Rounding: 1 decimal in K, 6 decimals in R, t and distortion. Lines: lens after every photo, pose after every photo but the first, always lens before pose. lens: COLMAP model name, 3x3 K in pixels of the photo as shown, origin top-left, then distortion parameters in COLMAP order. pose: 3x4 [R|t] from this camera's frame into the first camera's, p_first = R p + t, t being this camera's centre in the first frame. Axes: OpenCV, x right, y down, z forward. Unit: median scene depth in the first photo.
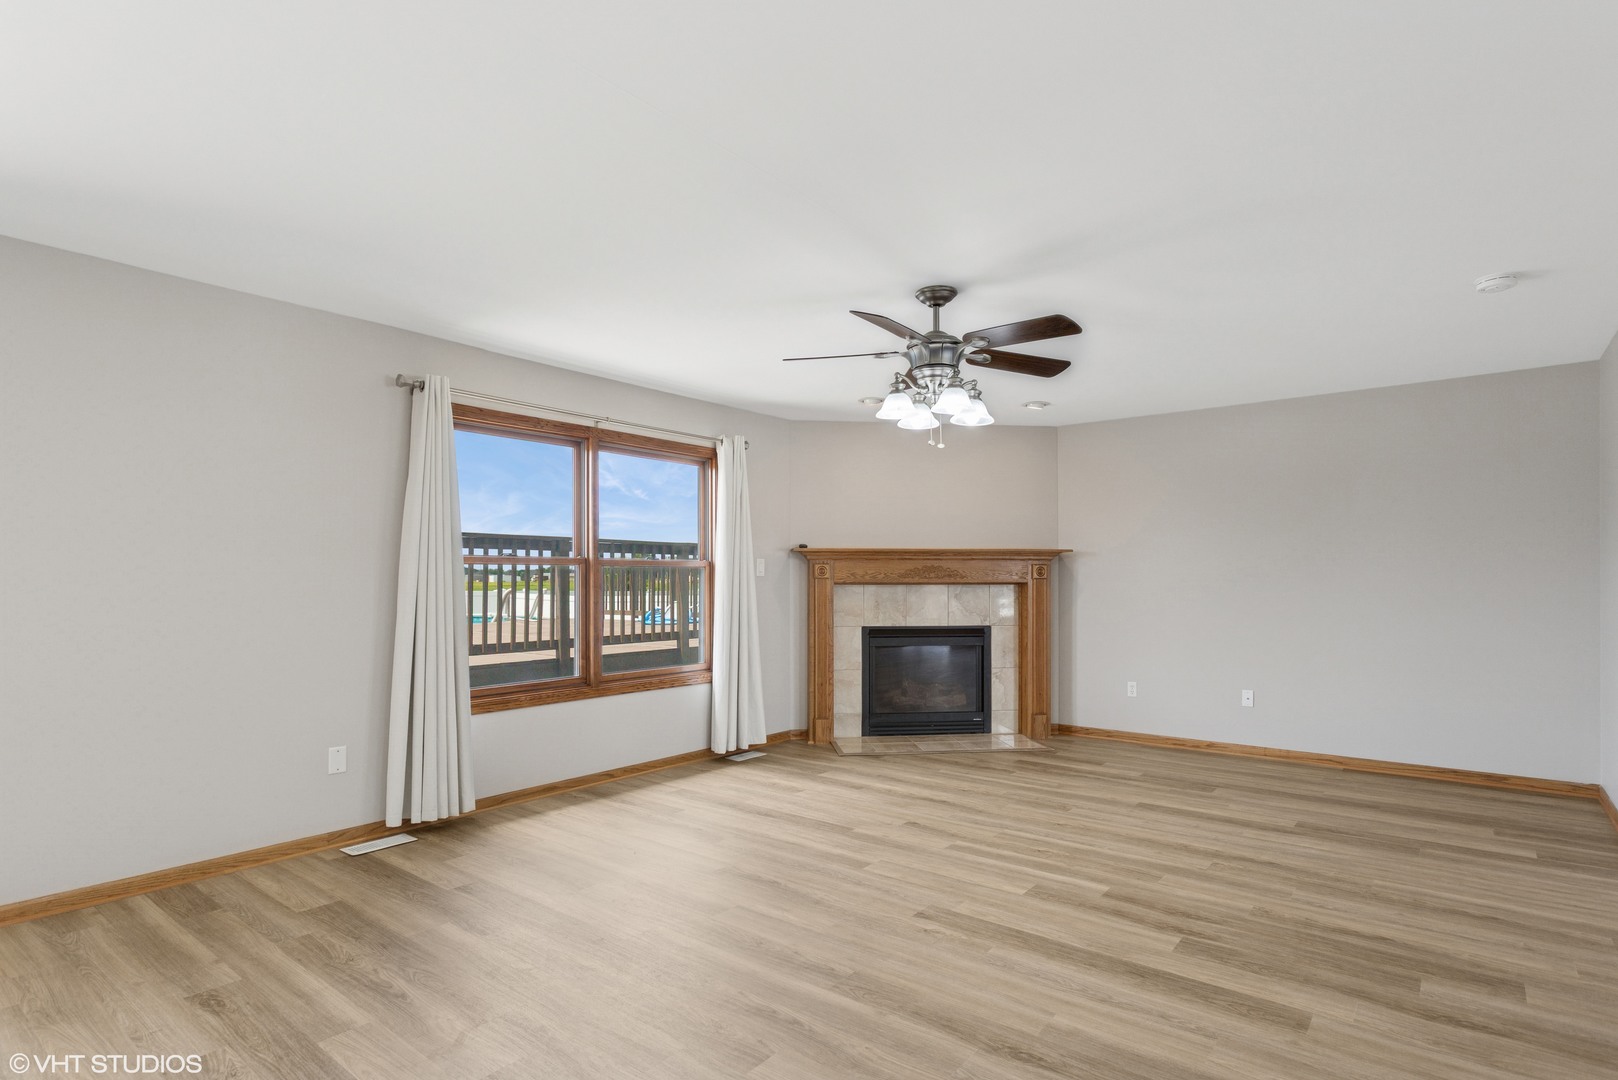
lens RADIAL K [[780.2, 0, 776.8], [0, 780.2, 570.6], [0, 0, 1]] dist [-0.001122, -0.000659]
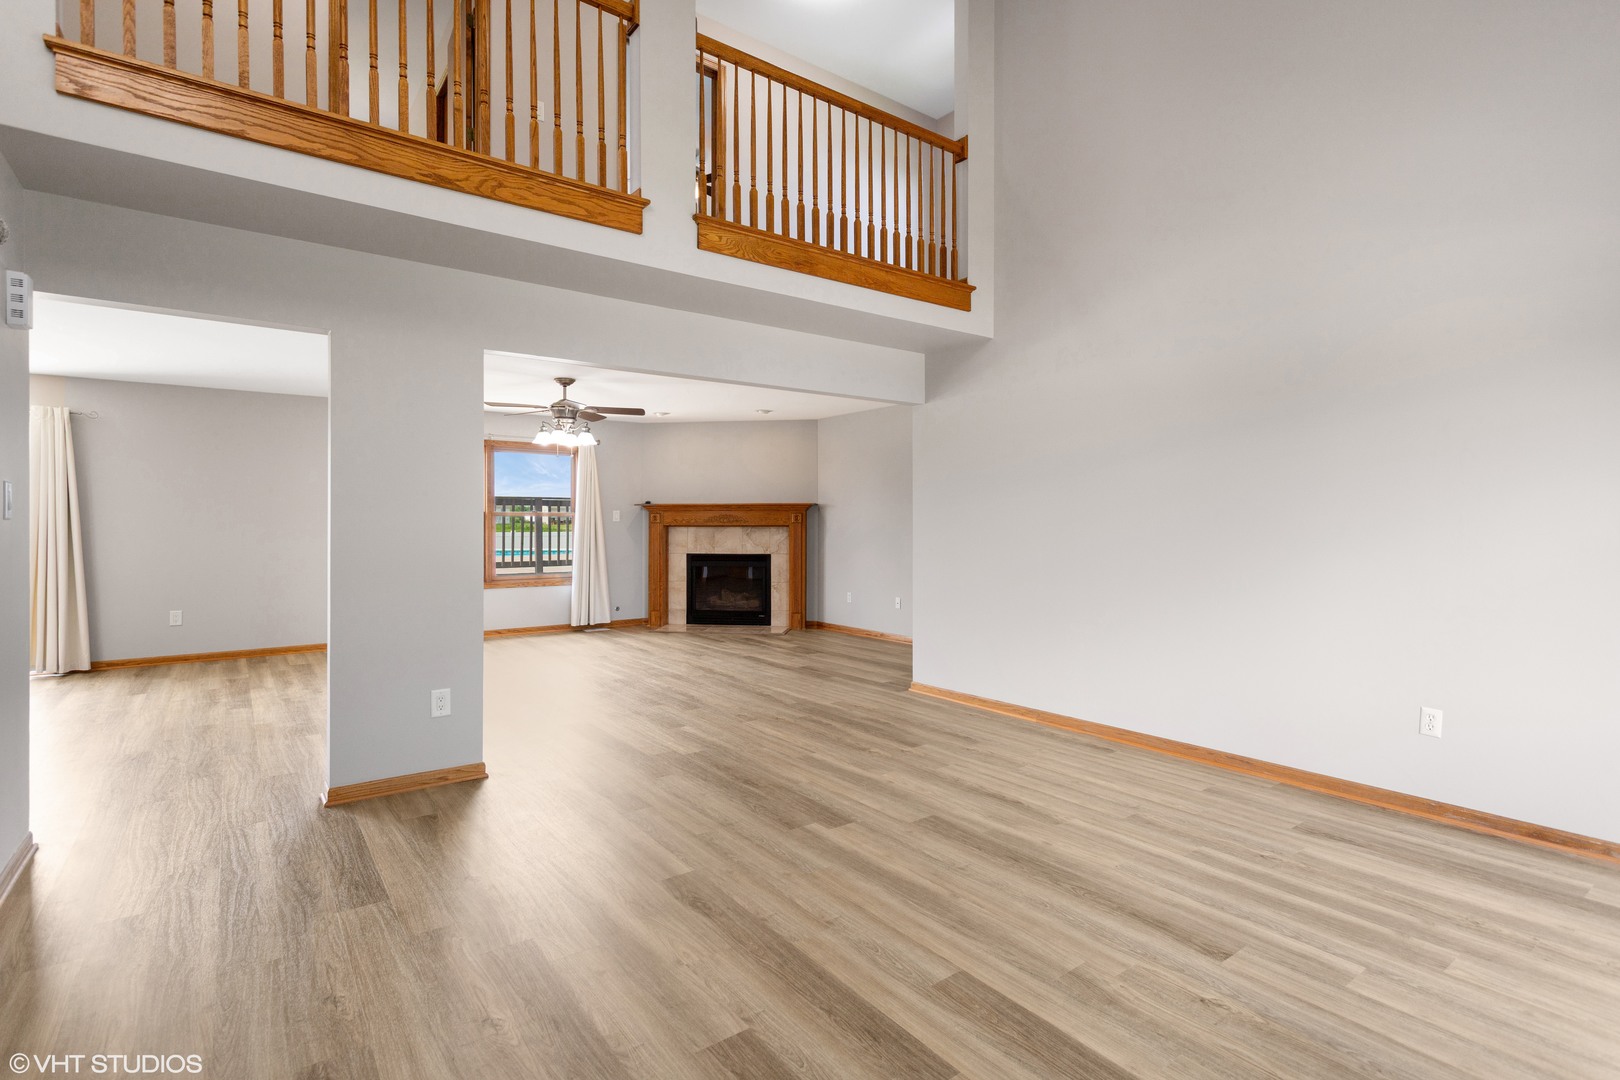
lens RADIAL K [[781.2, 0, 809.7], [0, 781.2, 524.0], [0, 0, 1]] dist [-0.001122, -0.000659]
pose [[0.964432, -0.000929, -0.264329, 0.757264], [0.004897, 0.999885, 0.014354, -0.008857], [0.264285, -0.015138, 0.964326, -0.436951]]
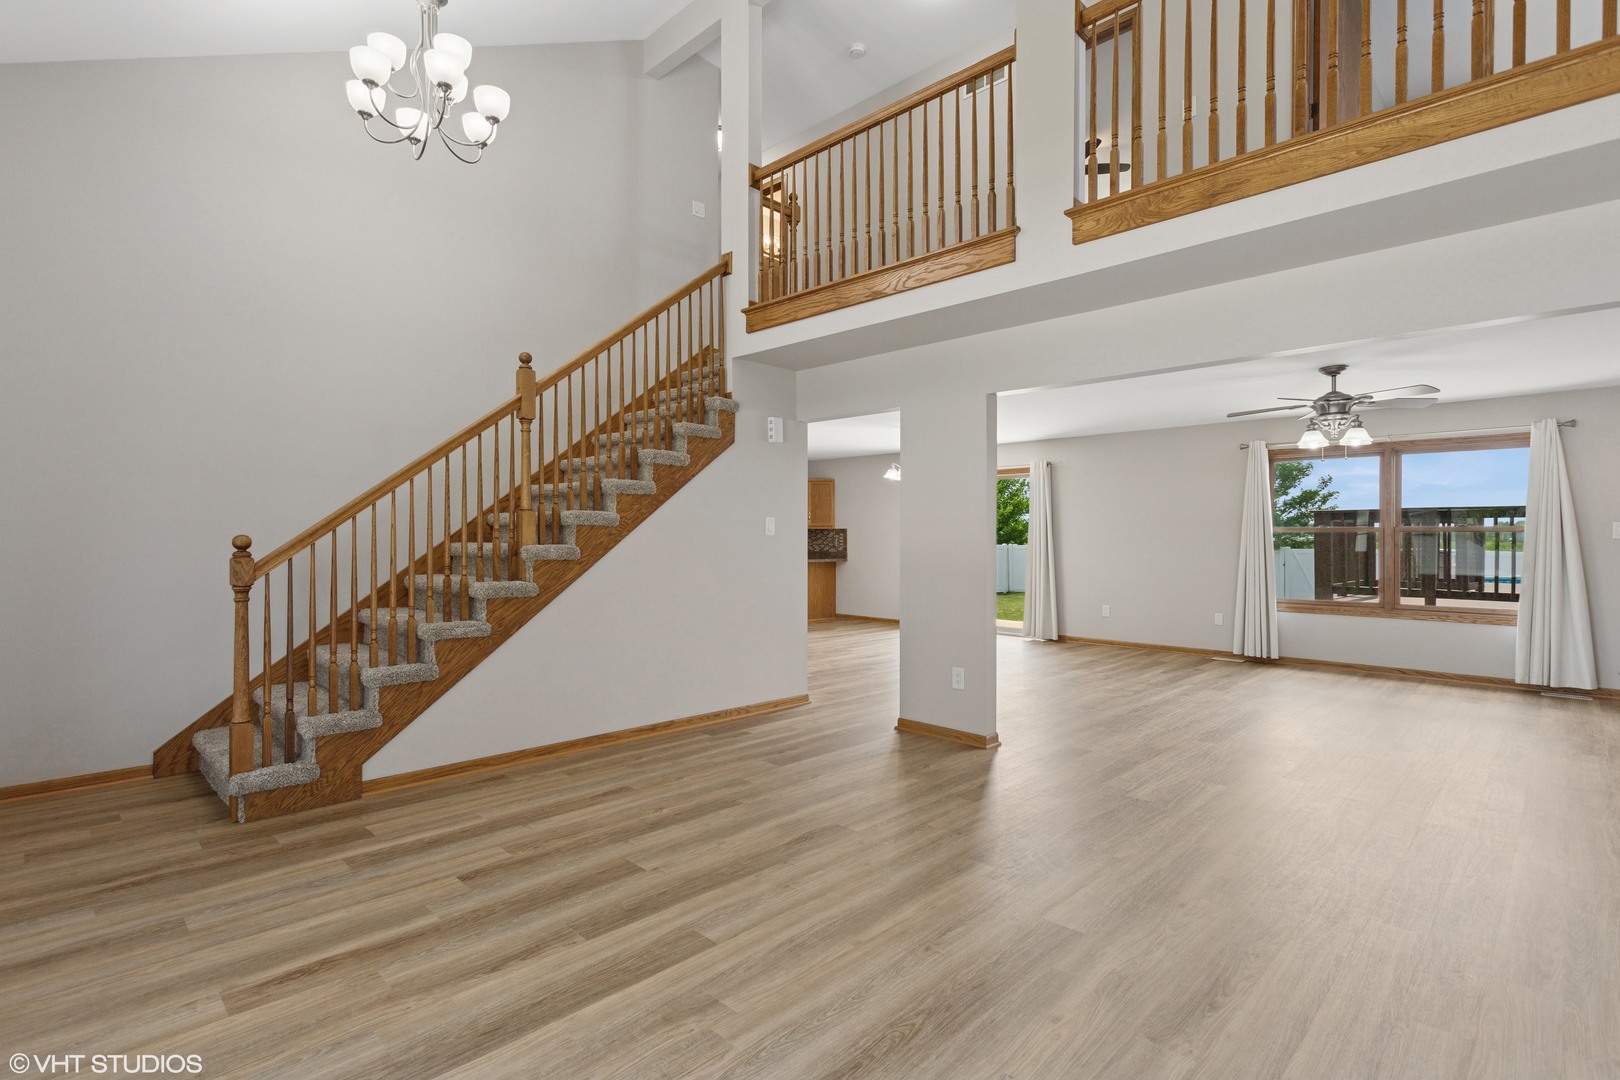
lens RADIAL K [[781.2, 0, 798.0], [0, 781.2, 543.0], [0, 0, 1]] dist [-0.001122, -0.000659]
pose [[-0.129702, 0.005802, -0.991536, 1.137380], [0.009896, 0.999941, 0.004557, -0.002472], [0.991504, -0.009222, -0.129752, 0.045714]]
